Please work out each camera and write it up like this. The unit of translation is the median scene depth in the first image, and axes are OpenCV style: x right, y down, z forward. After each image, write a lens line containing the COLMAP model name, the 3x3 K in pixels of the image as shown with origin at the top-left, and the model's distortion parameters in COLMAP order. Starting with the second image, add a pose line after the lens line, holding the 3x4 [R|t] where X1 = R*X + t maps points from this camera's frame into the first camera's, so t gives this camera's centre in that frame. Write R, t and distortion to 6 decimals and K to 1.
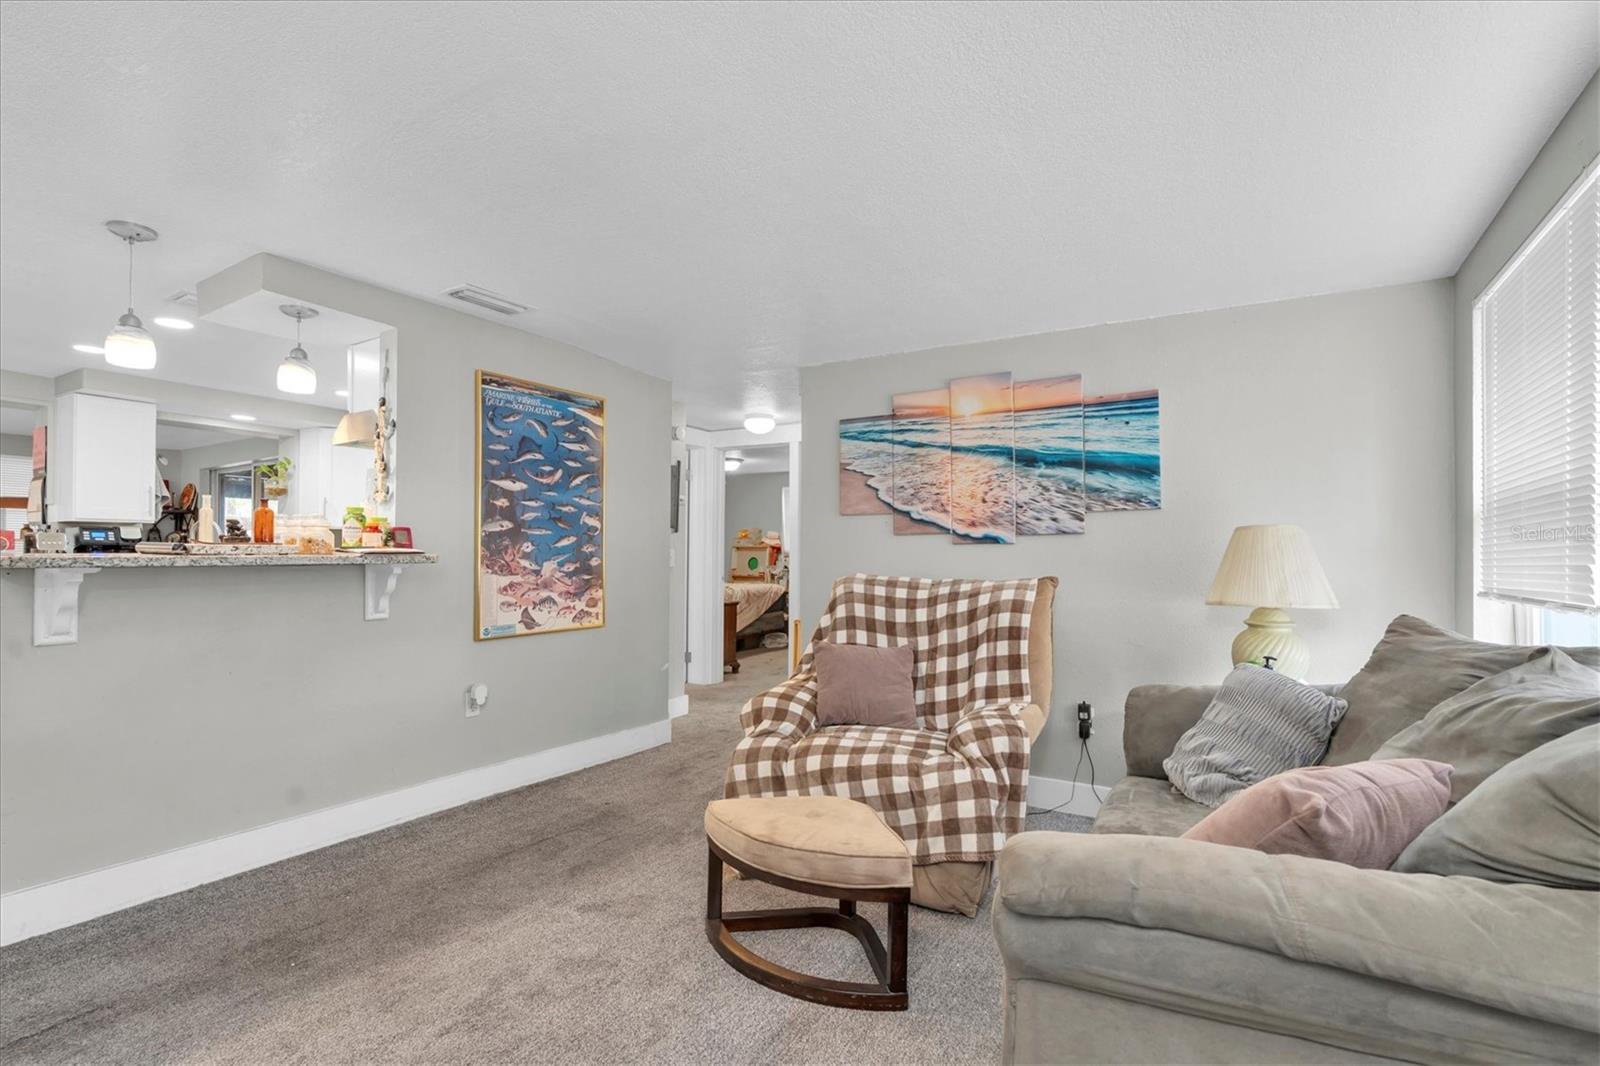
lens RADIAL K [[762.5, 0, 800.0], [0, 762.5, 533.0], [0, 0, 1]] dist [-0.002454, -0.000395]
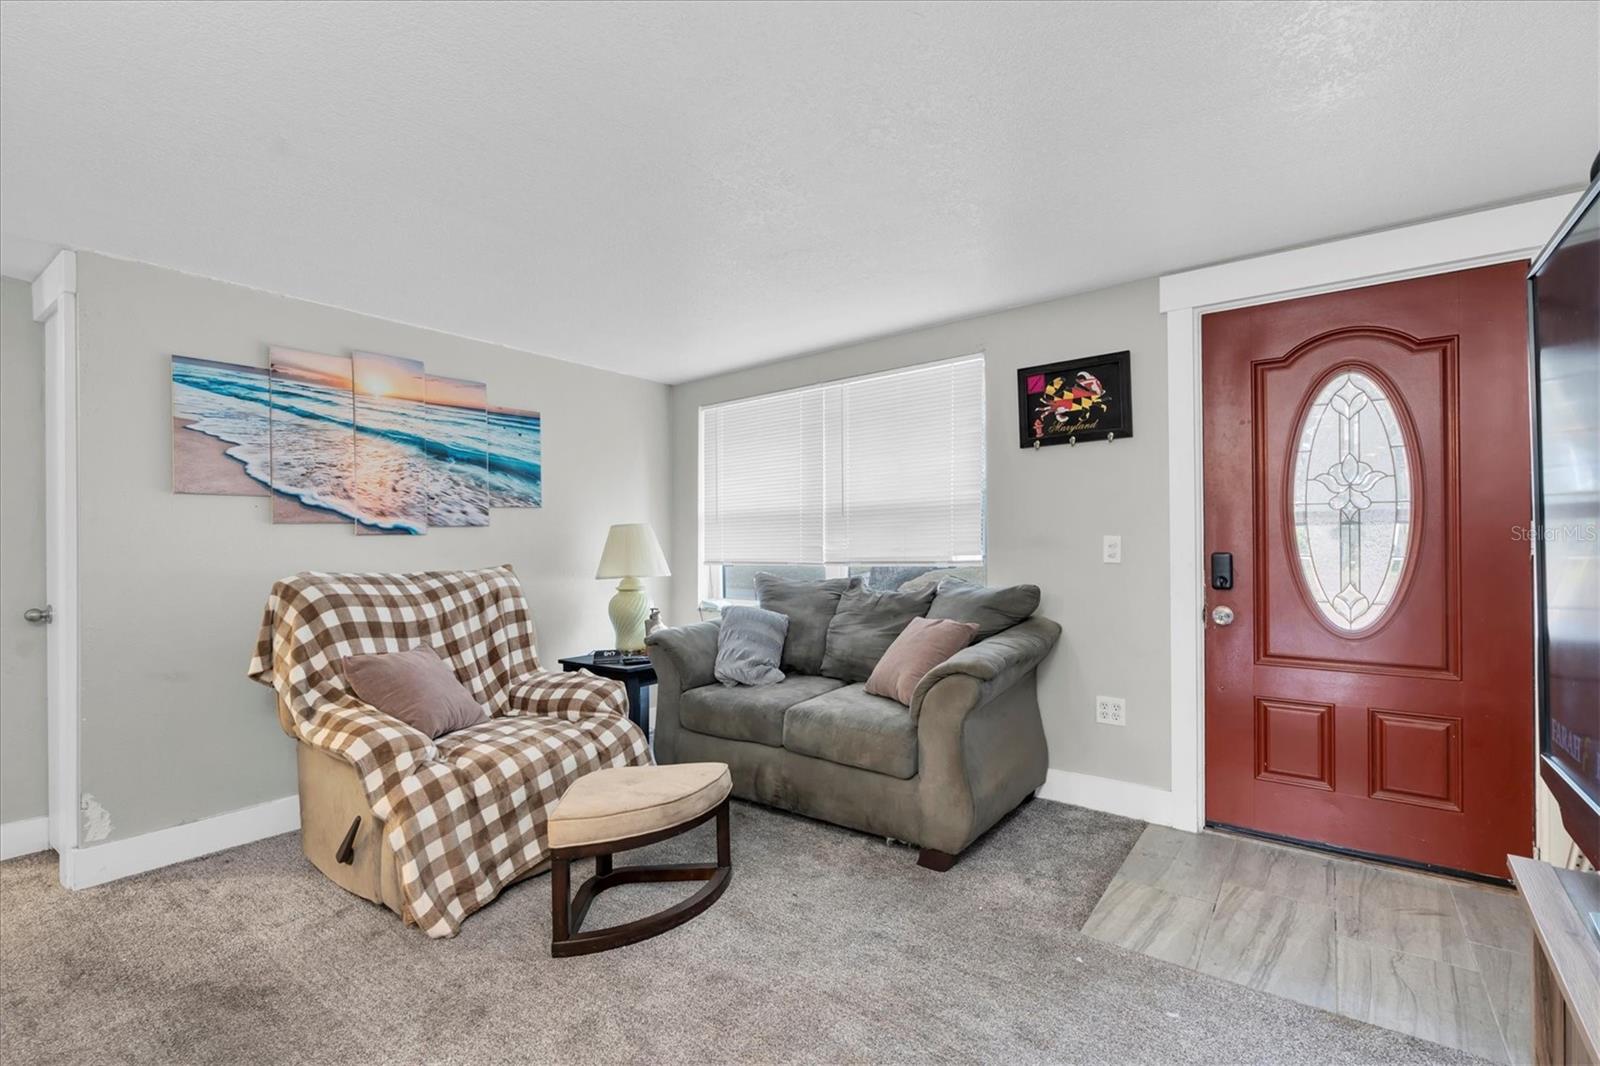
lens RADIAL K [[762.5, 0, 800.0], [0, 762.5, 533.0], [0, 0, 1]] dist [-0.002454, -0.000395]
pose [[0.066939, 0.001171, 0.997756, -0.695189], [-0.022792, 0.999740, 0.000356, 0.000126], [-0.997497, -0.022765, 0.066949, 0.445330]]
